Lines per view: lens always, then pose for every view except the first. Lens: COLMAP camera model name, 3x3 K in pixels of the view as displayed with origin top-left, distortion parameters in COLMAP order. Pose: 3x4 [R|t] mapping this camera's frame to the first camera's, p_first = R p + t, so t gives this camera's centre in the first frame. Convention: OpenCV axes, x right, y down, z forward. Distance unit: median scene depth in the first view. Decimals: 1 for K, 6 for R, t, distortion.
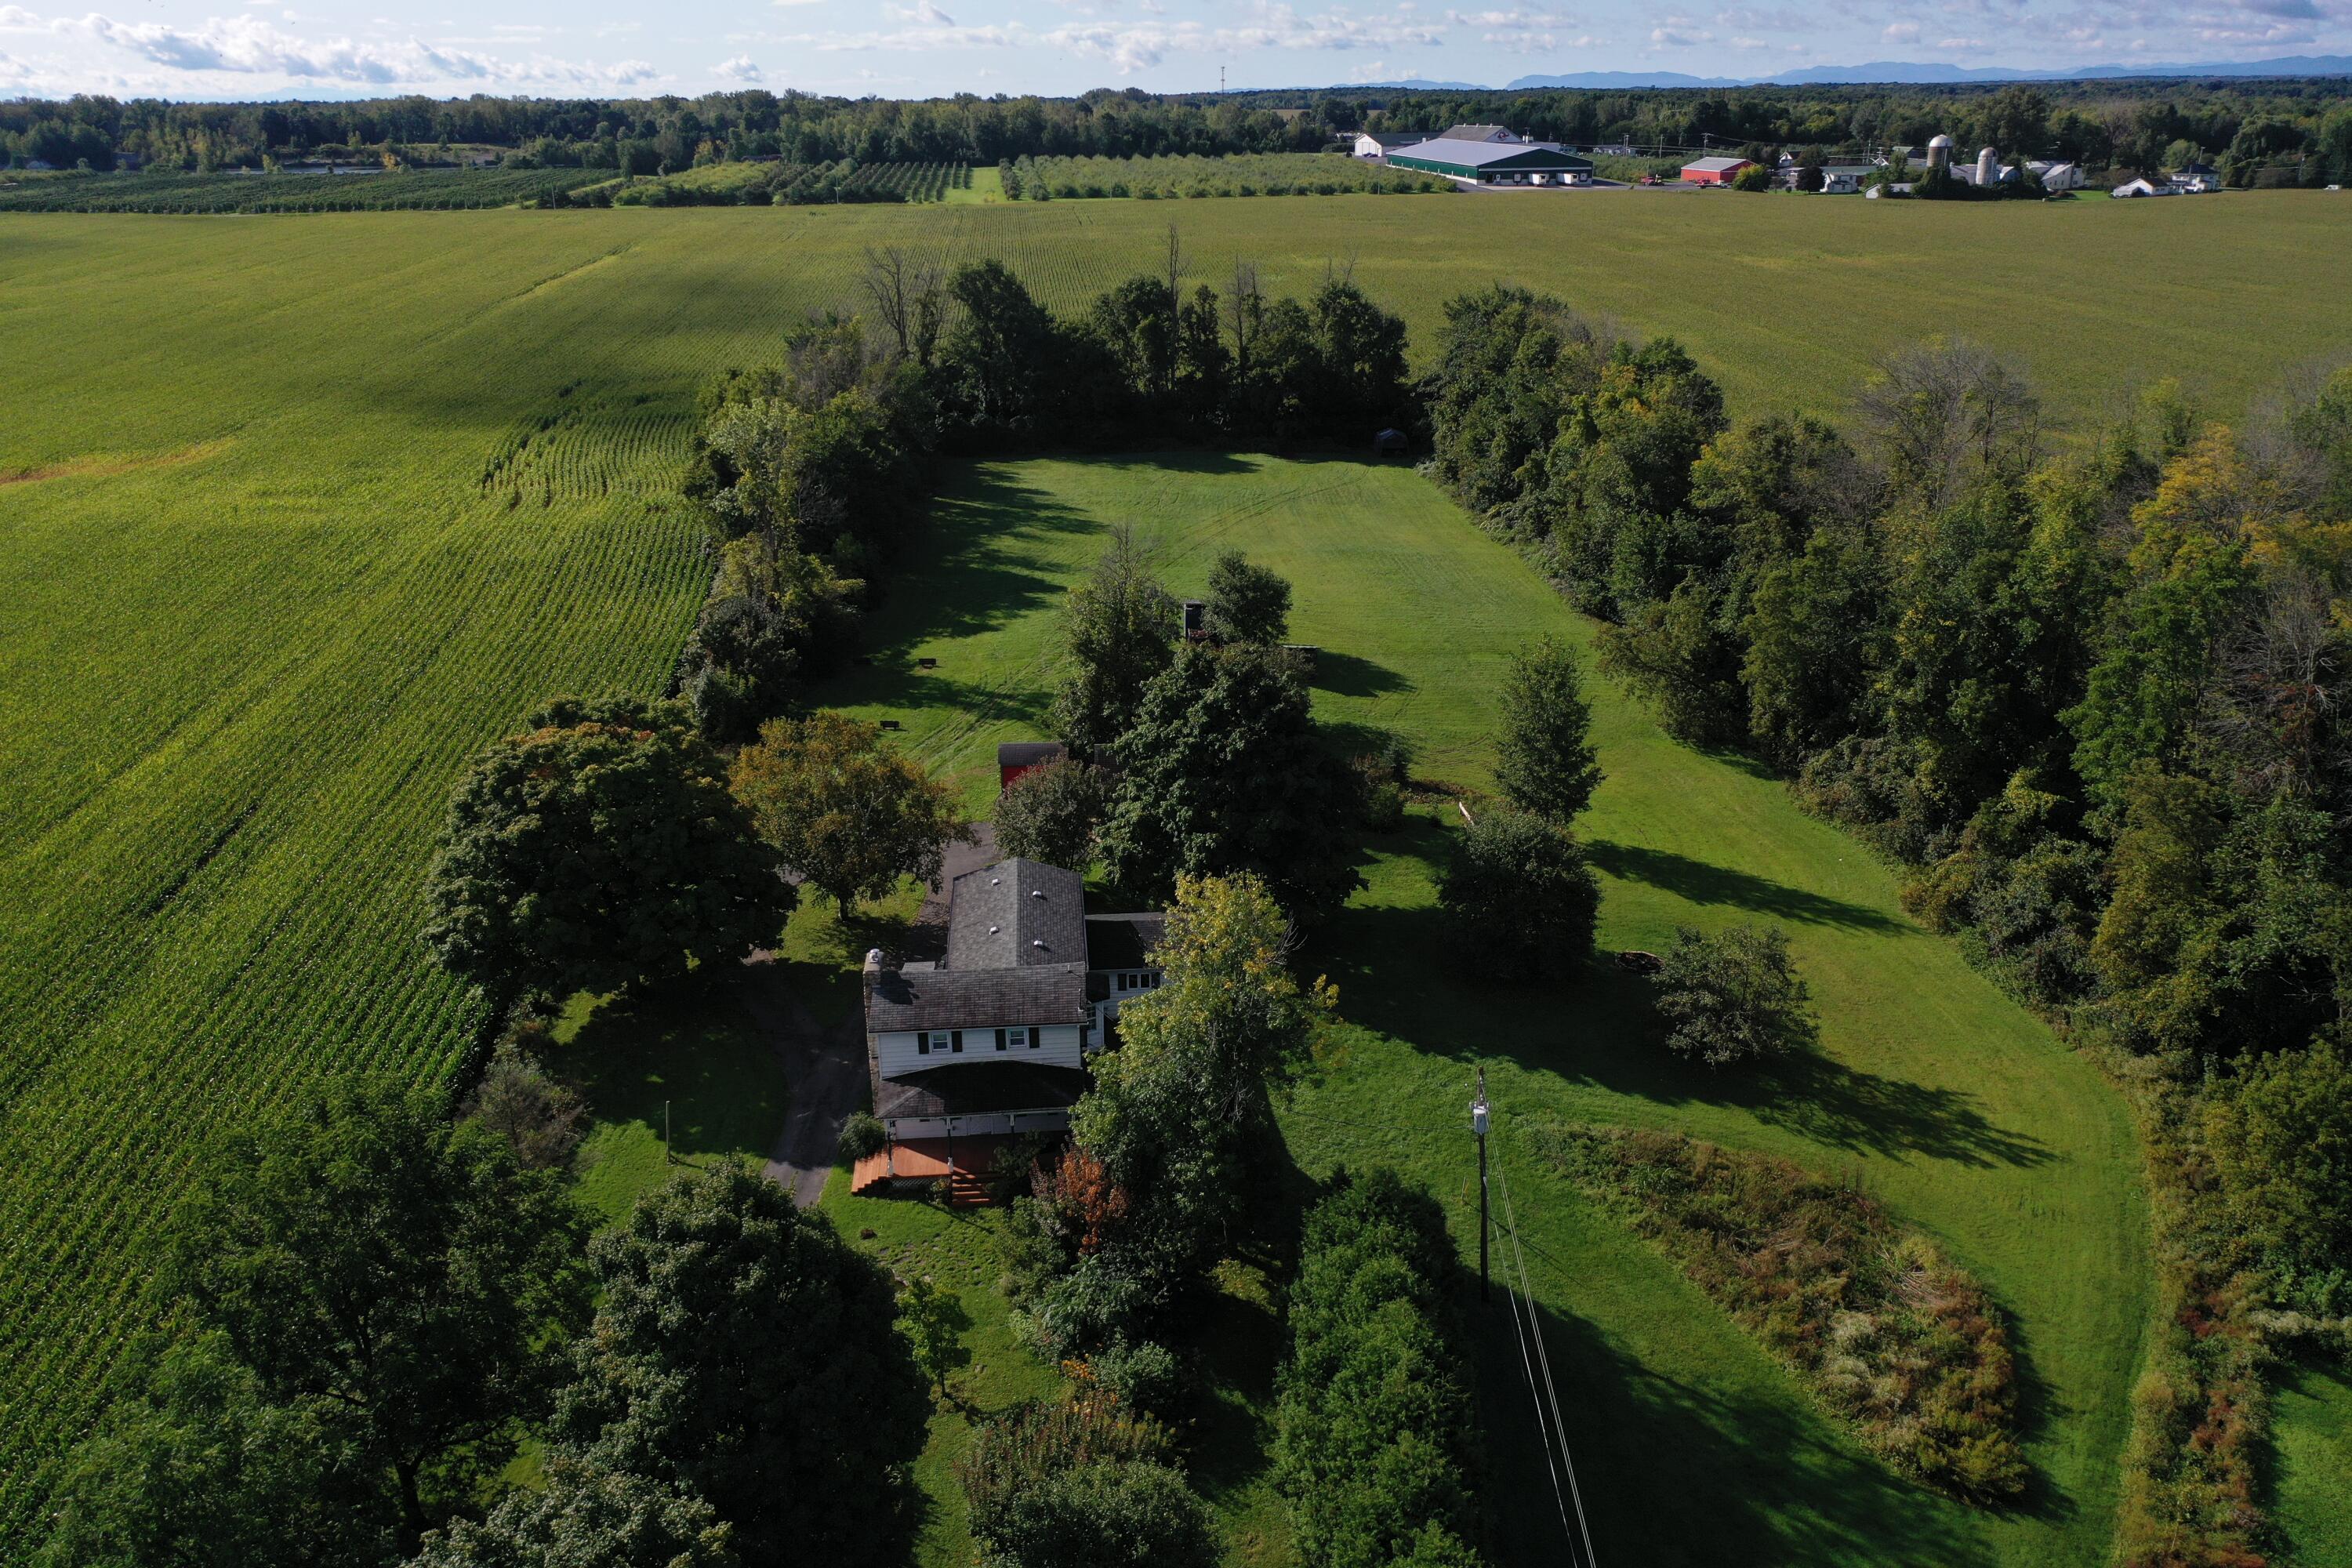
lens RADIAL K [[1835.5, 0, 1168.4], [0, 1835.5, 795.7], [0, 0, 1]] dist [0.002058, 0.006169]
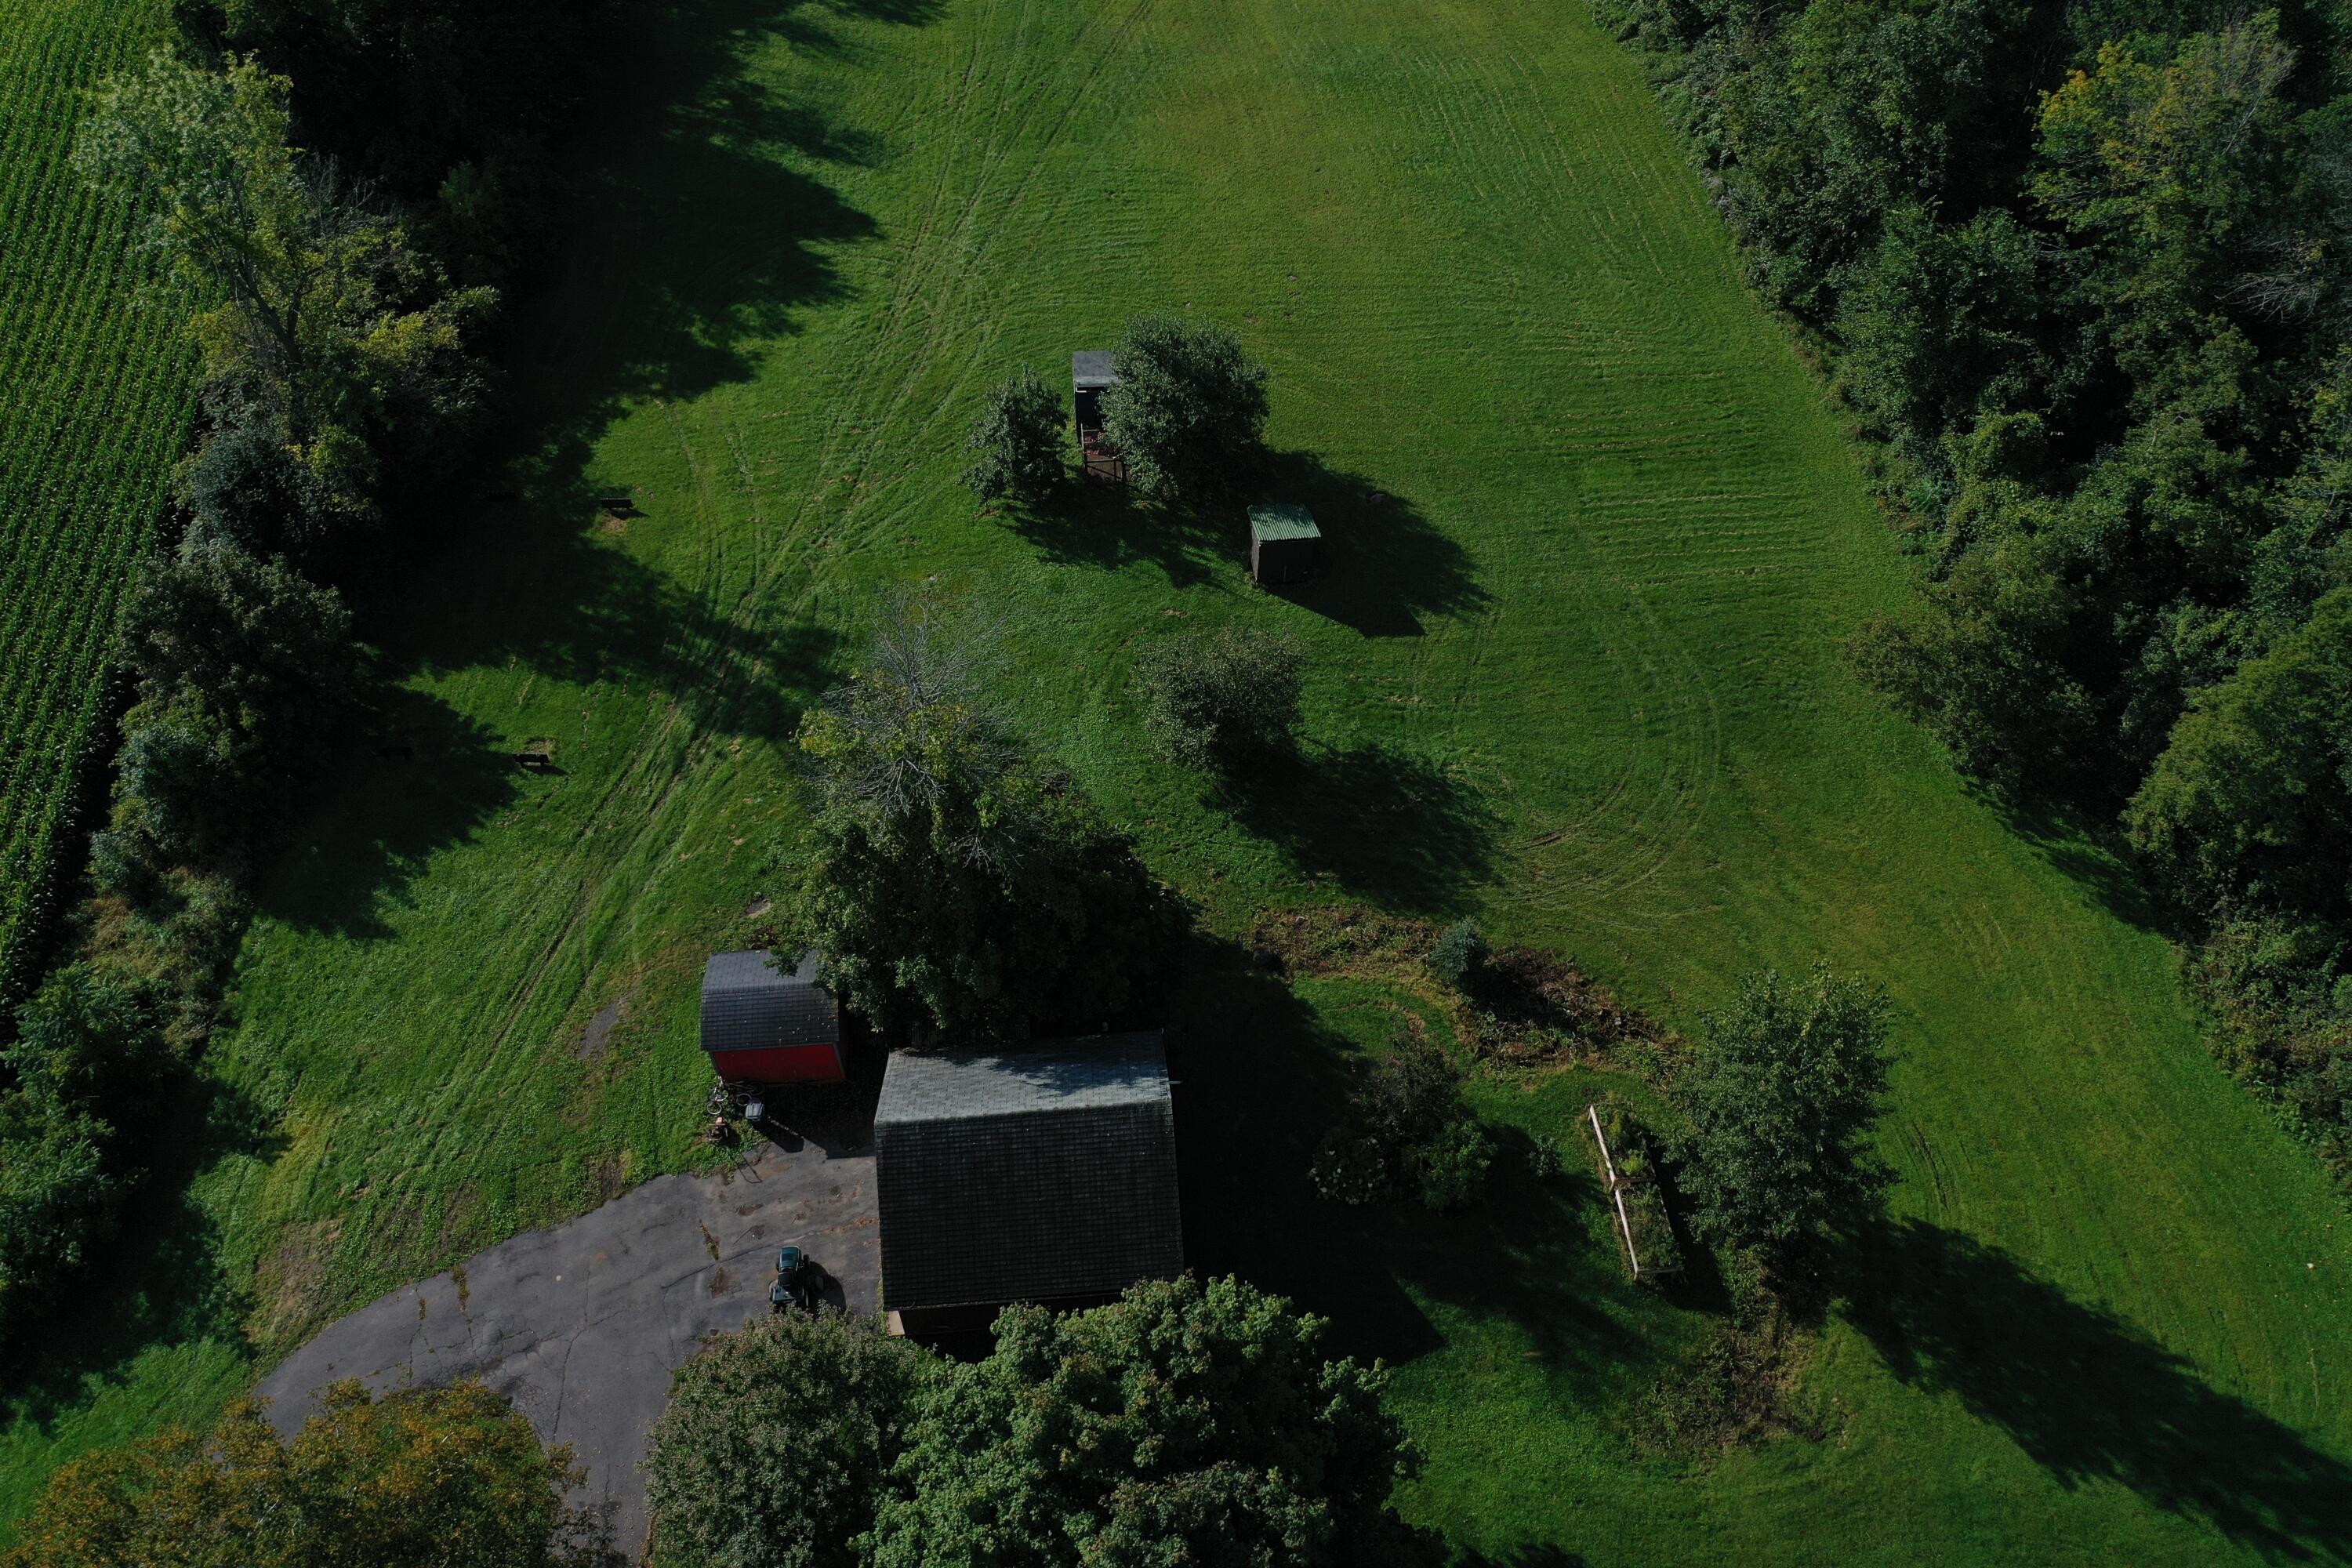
lens RADIAL K [[1835.5, 0, 1181.3], [0, 1835.5, 786.0], [0, 0, 1]] dist [0.002058, 0.006169]
pose [[0.999332, -0.029585, 0.021473, 0.026672], [0.016029, 0.882530, 0.469983, -0.259883], [-0.032855, -0.469324, 0.882414, 0.464665]]
